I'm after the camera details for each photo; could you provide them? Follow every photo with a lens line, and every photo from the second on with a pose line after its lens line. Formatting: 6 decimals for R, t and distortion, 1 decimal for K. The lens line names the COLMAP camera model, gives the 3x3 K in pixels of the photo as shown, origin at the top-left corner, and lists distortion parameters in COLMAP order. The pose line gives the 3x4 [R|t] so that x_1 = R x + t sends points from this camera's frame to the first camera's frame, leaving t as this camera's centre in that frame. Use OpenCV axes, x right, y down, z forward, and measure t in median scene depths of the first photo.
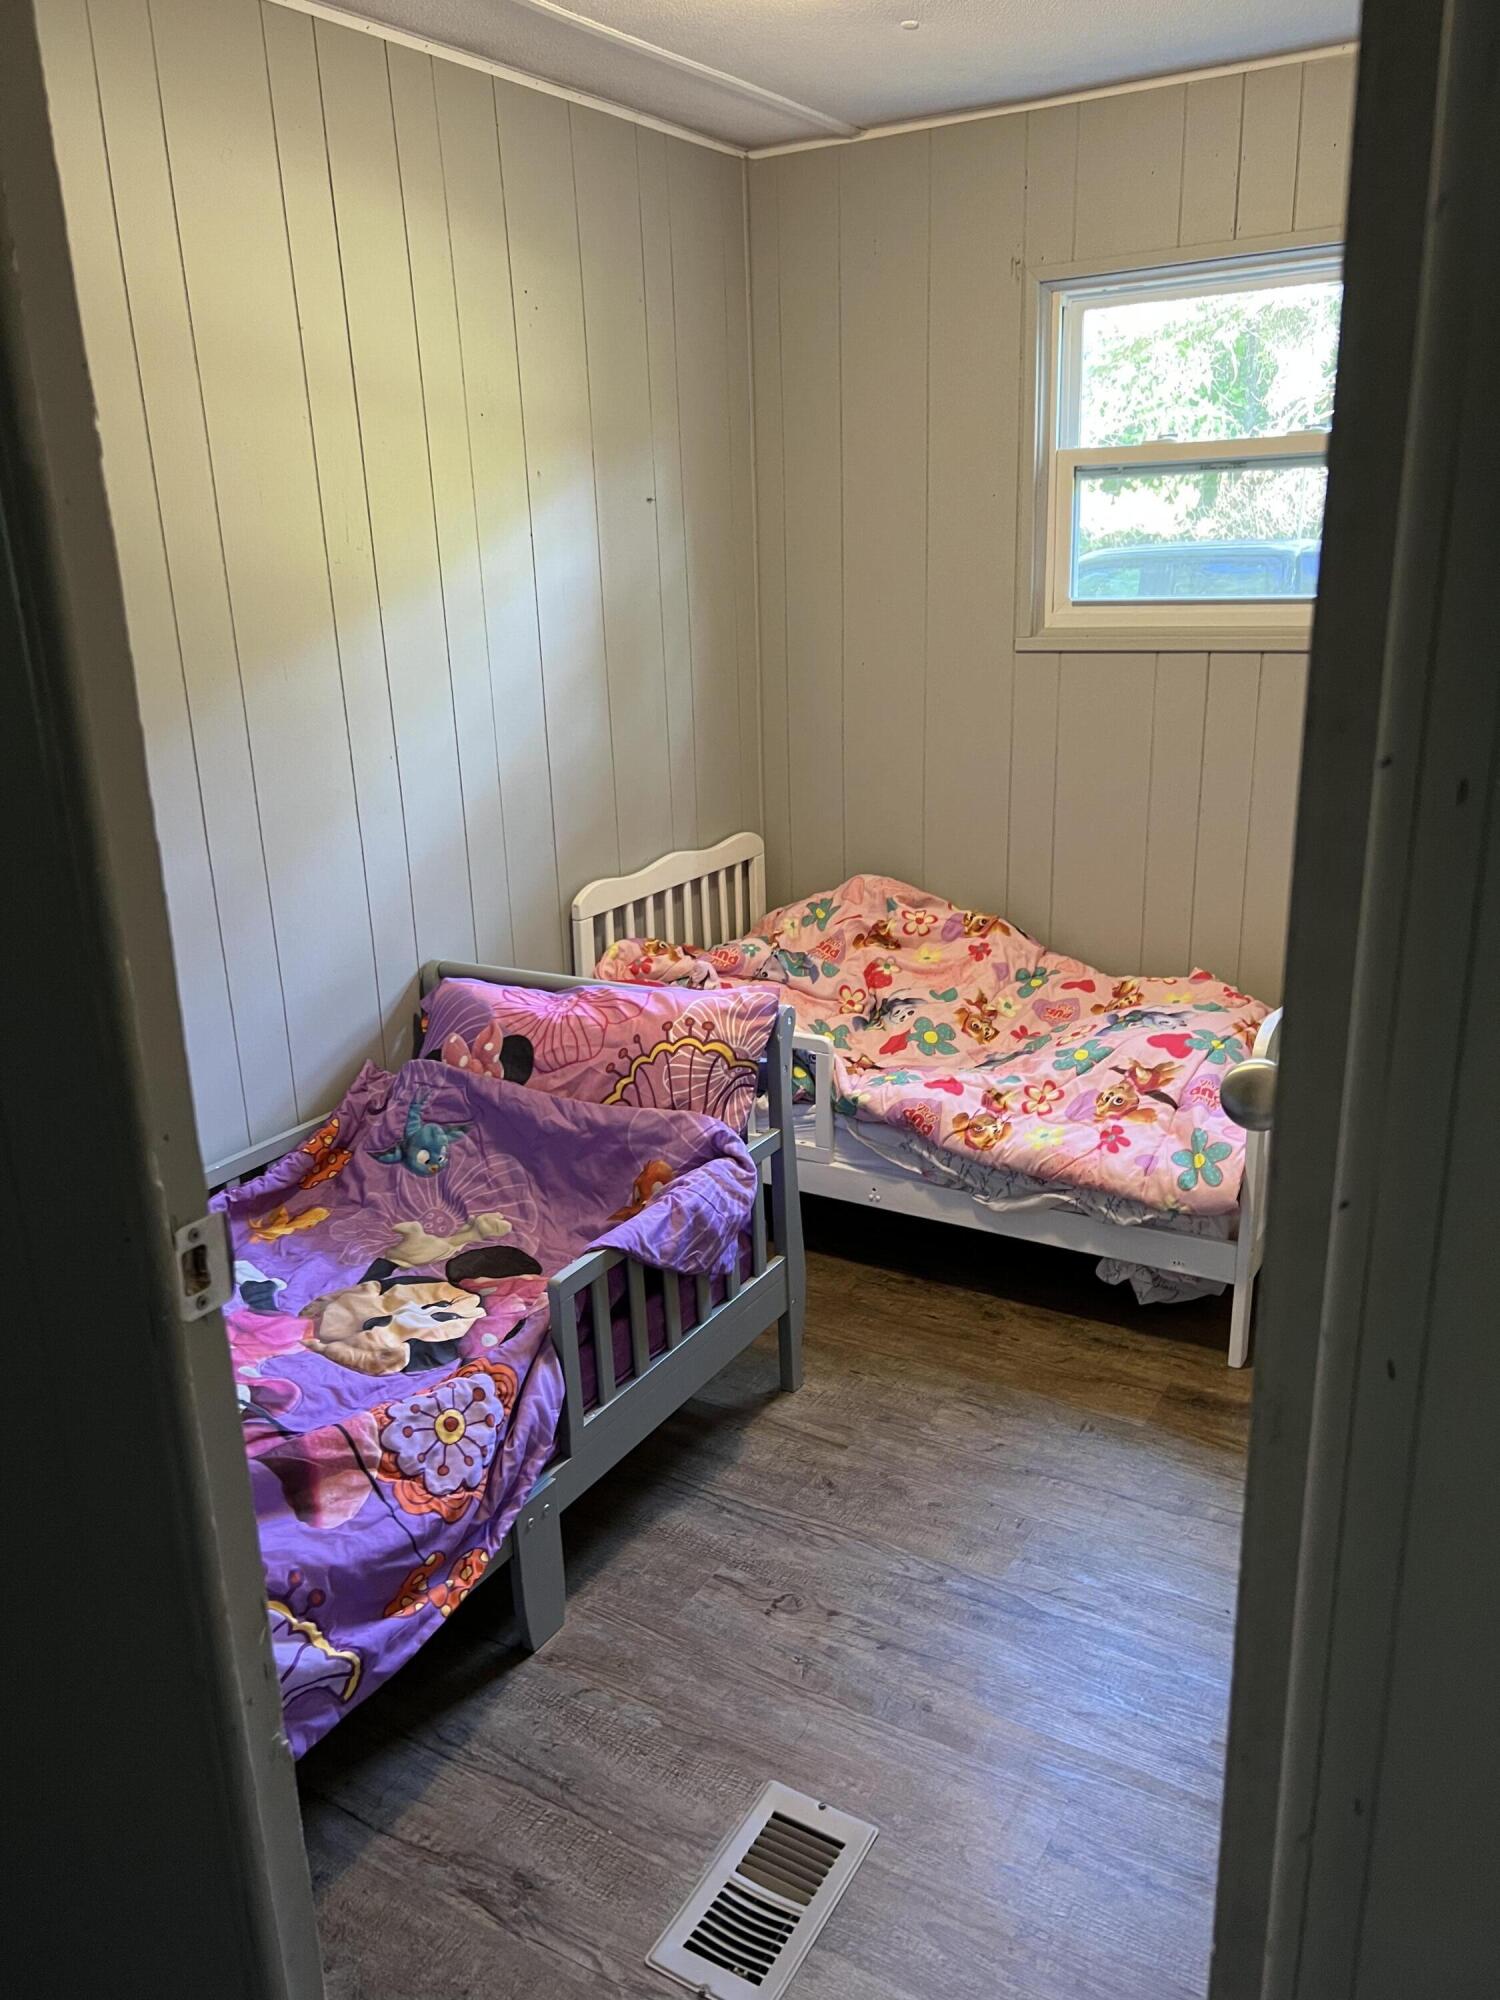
lens RADIAL K [[1518.9, 0, 742.4], [0, 1518.9, 1001.0], [0, 0, 1]] dist [0.059806, -0.064091]
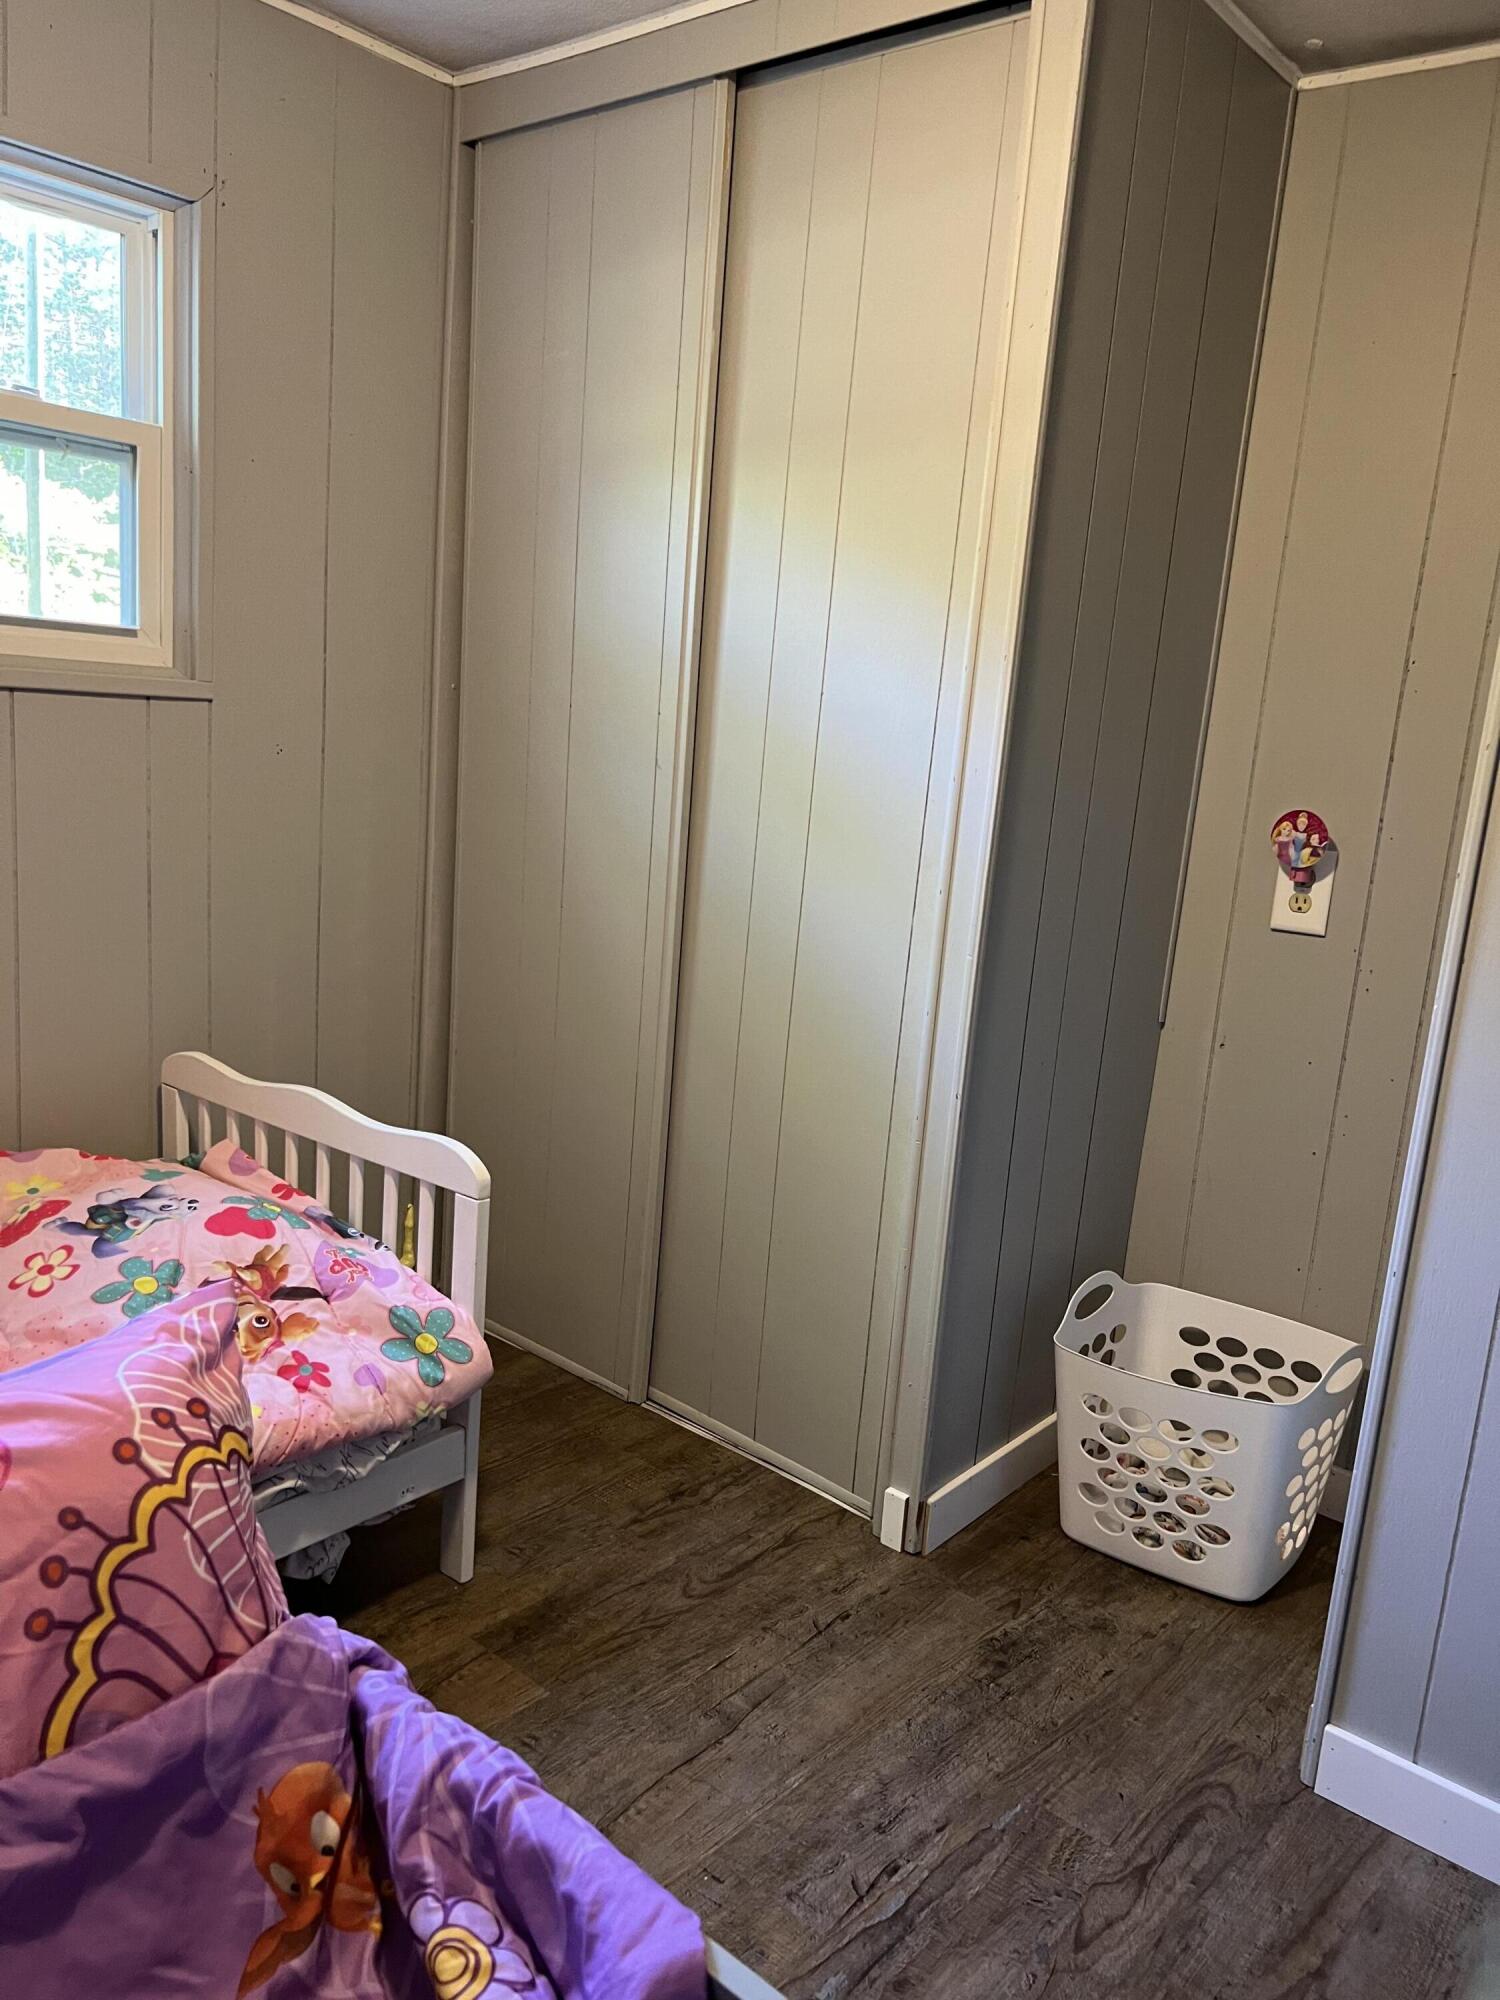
lens RADIAL K [[1518.9, 0, 746.7], [0, 1518.9, 1008.2], [0, 0, 1]] dist [0.059806, -0.064091]
pose [[0.138978, -0.140853, 0.980227, -0.393669], [0.210651, 0.971385, 0.109716, -0.104771], [-0.967632, 0.191238, 0.164672, 0.688561]]
